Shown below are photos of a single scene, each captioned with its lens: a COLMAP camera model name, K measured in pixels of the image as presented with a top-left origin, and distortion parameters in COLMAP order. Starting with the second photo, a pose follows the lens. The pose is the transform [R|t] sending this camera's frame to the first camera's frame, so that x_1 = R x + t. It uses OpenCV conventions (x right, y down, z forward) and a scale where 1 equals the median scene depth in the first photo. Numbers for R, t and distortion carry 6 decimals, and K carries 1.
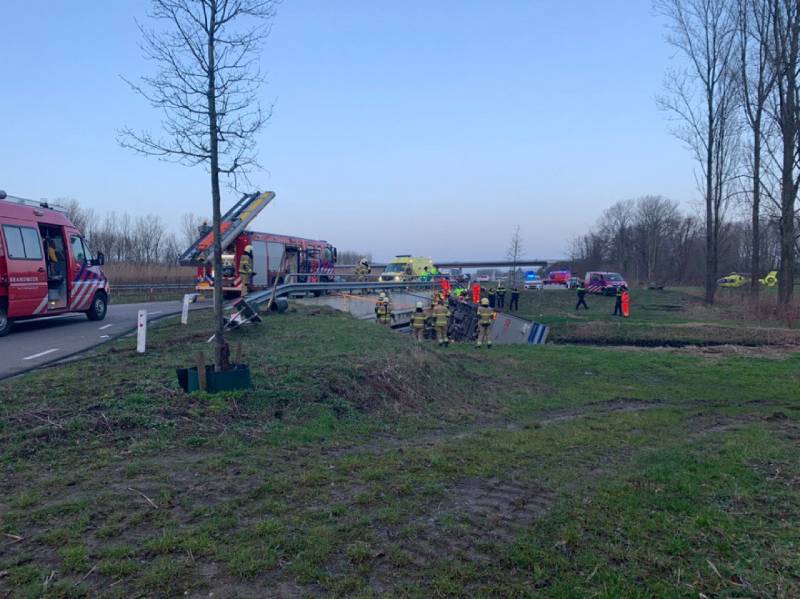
lens RADIAL K [[613.8, 0, 354.4], [0, 613.8, 299.9], [0, 0, 1]] dist [-0.034706, 0.000408]
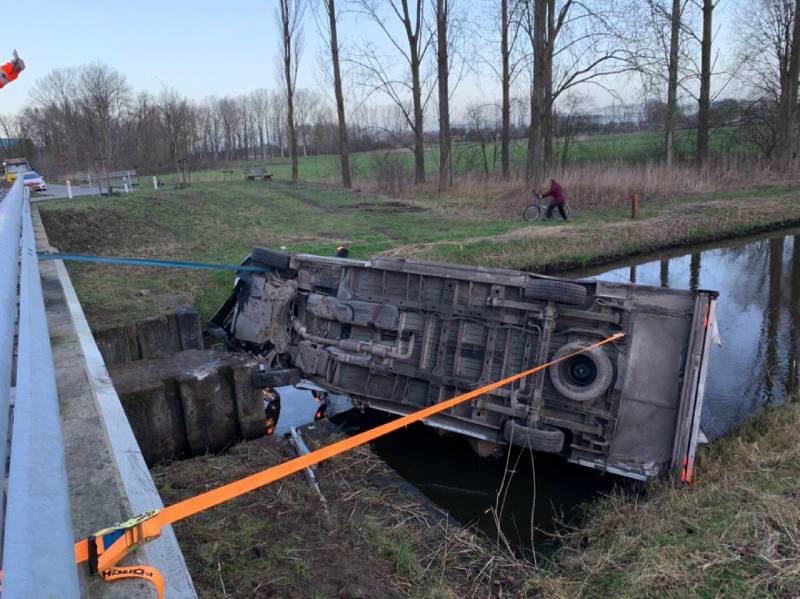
lens RADIAL K [[581.3, 0, 389.2], [0, 581.3, 299.6], [0, 0, 1]] dist [0.029885, -0.098750]
pose [[0.517890, -0.212996, 0.828507, -0.034150], [0.055665, 0.974845, 0.215821, -0.029311], [-0.853634, -0.065653, 0.516719, 0.671486]]
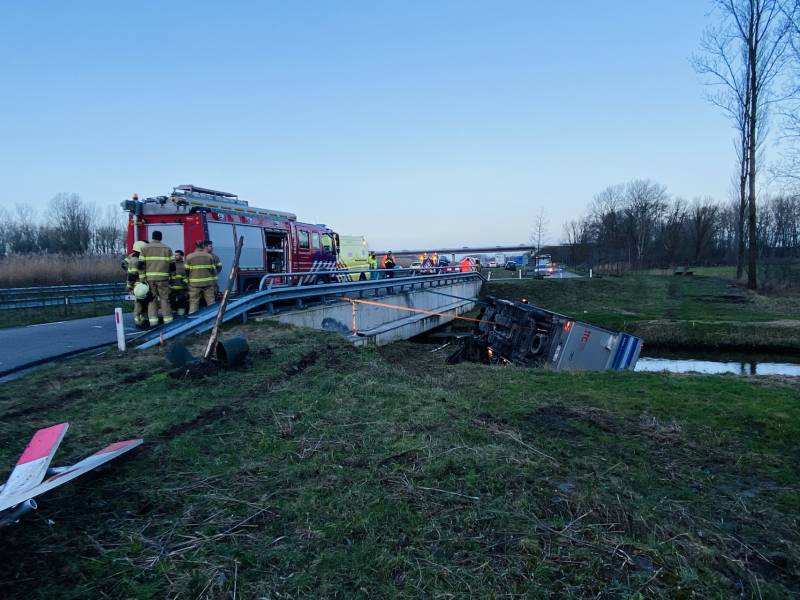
lens RADIAL K [[550.0, 0, 381.7], [0, 550.0, 282.9], [0, 0, 1]] dist [0.053861, -0.000715]
pose [[0.998141, -0.018642, 0.058023, -0.013500], [0.018691, 0.999825, -0.000315, -0.018774], [-0.058007, 0.001399, 0.998315, 0.260926]]
